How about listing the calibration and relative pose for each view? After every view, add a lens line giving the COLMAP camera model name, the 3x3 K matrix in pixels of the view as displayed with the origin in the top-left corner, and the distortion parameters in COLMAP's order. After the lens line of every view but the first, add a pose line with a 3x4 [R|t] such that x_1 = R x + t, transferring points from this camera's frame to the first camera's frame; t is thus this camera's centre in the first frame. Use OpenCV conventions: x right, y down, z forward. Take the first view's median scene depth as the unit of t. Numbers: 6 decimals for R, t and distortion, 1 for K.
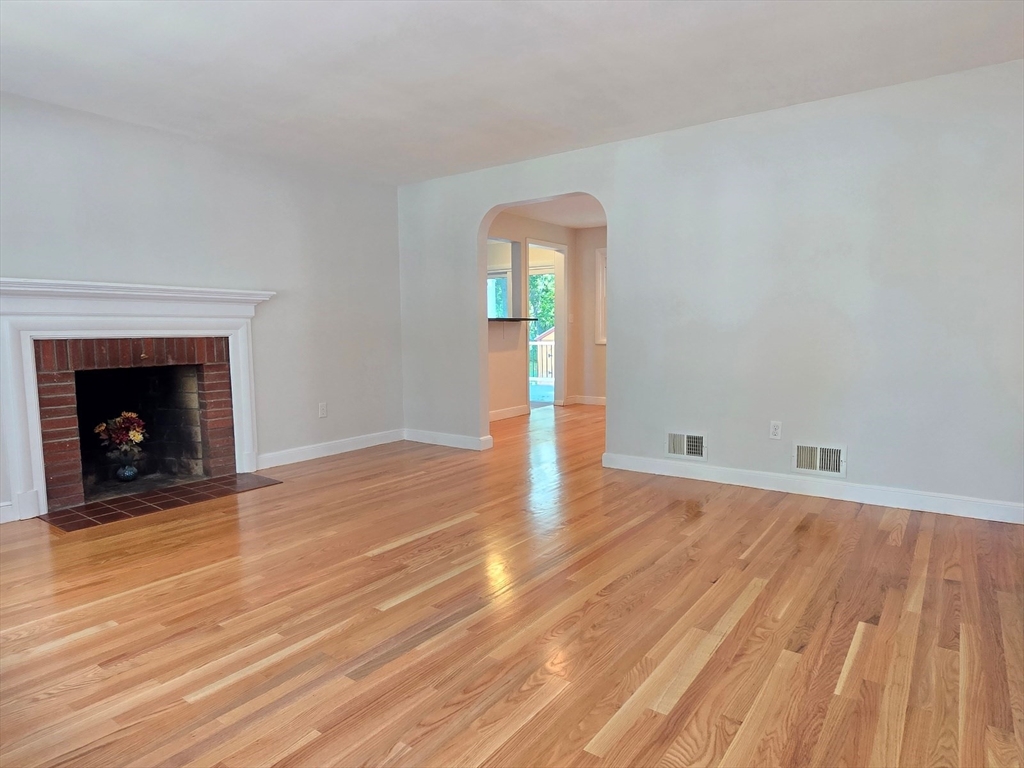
lens RADIAL K [[619.6, 0, 511.8], [0, 619.6, 389.9], [0, 0, 1]] dist [-0.004969, -0.002681]
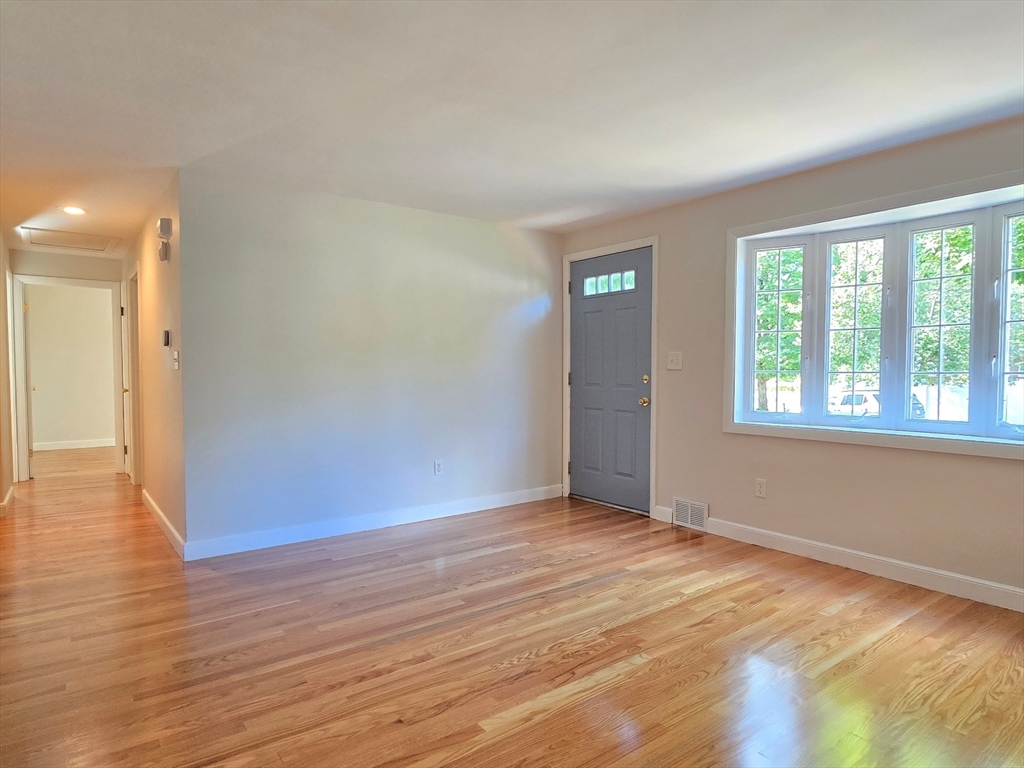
lens RADIAL K [[619.6, 0, 511.8], [0, 619.6, 389.9], [0, 0, 1]] dist [-0.004969, -0.002681]
pose [[-0.959056, 0.001365, 0.283212, -0.299697], [0.038596, 0.991289, 0.125921, -0.217127], [-0.280573, 0.131696, -0.950755, 1.841985]]
